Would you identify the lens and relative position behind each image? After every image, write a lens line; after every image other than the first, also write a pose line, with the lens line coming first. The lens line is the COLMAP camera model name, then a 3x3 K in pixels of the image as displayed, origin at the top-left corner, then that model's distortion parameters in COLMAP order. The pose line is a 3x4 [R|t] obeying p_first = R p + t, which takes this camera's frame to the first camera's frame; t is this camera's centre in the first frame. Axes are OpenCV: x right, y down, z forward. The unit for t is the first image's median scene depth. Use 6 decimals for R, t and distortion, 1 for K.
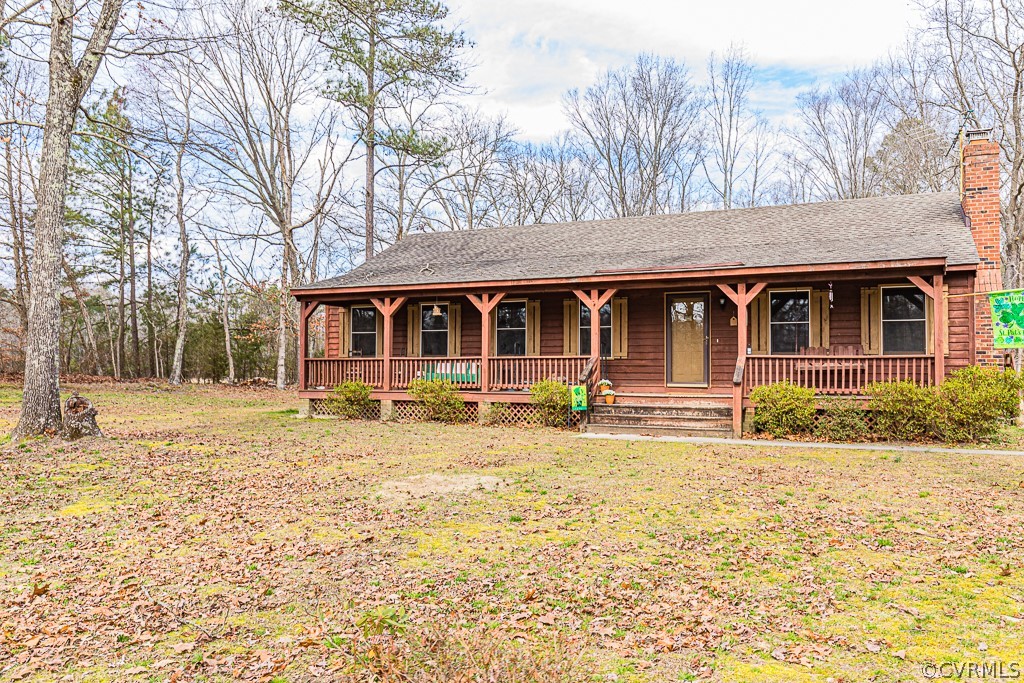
lens RADIAL K [[823.2, 0, 517.0], [0, 823.2, 341.6], [0, 0, 1]] dist [0.001099, 0.002143]
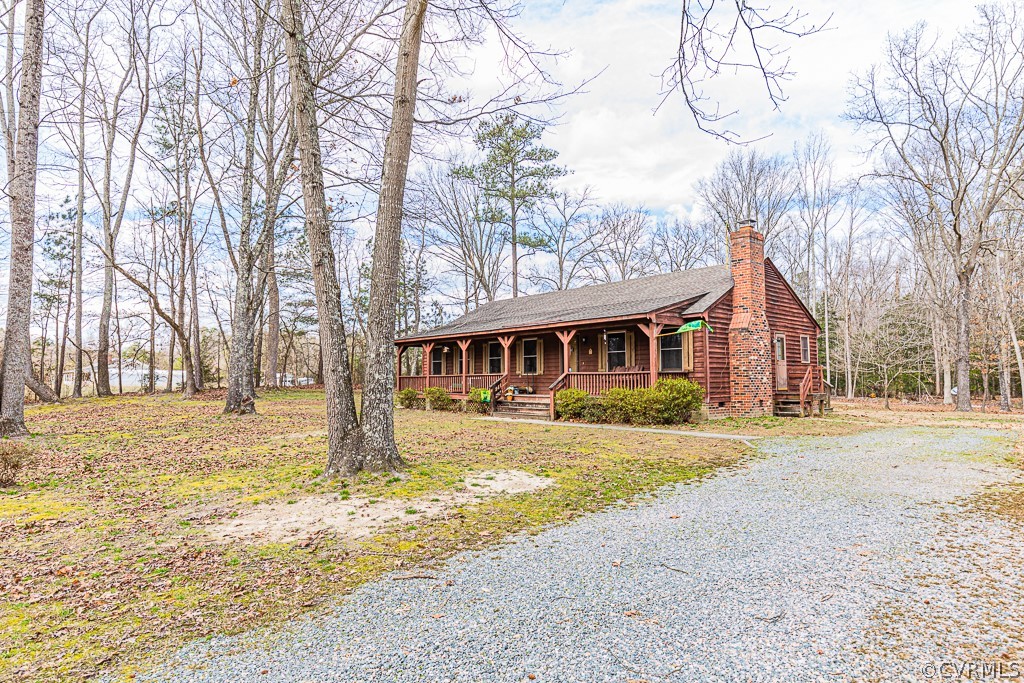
lens RADIAL K [[576.2, 0, 512.0], [0, 576.2, 341.5], [0, 0, 1]] dist [-0.000956, -0.000069]
pose [[0.917283, -0.036292, -0.396579, 0.569190], [0.026364, 0.999188, -0.030459, -0.012836], [0.397363, 0.017484, 0.917495, -0.130713]]
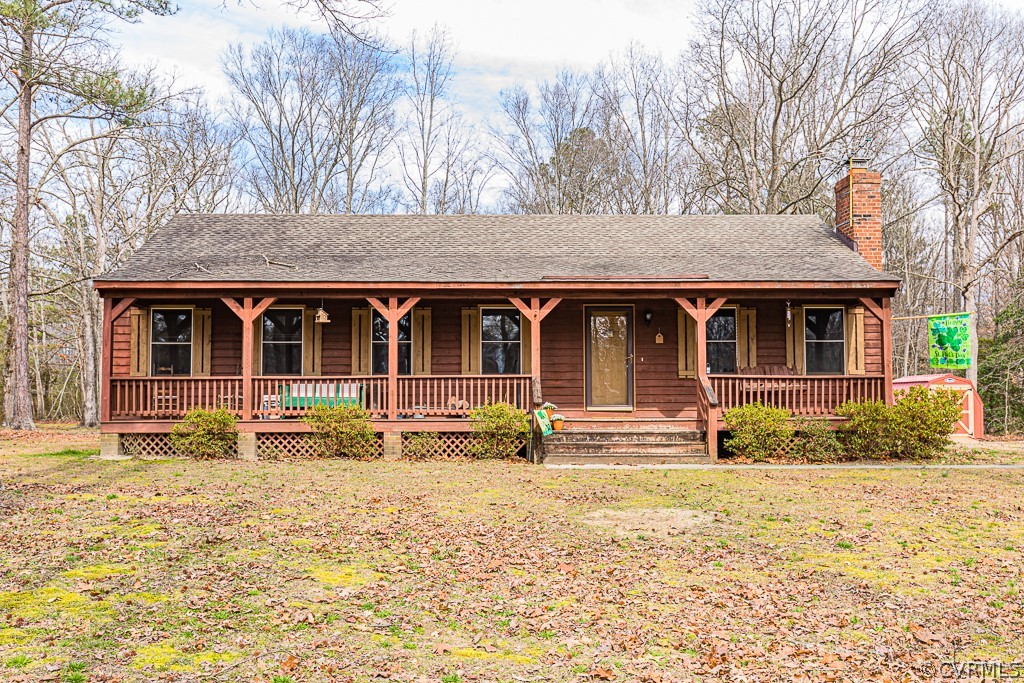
lens RADIAL K [[931.1, 0, 510.9], [0, 931.1, 402.9], [0, 0, 1]] dist [0.005042, 0.008457]
pose [[0.894578, -0.008968, 0.446822, -0.348380], [-0.010752, 0.999077, 0.041578, 0.005741], [-0.446783, -0.041999, 0.893656, 0.133910]]
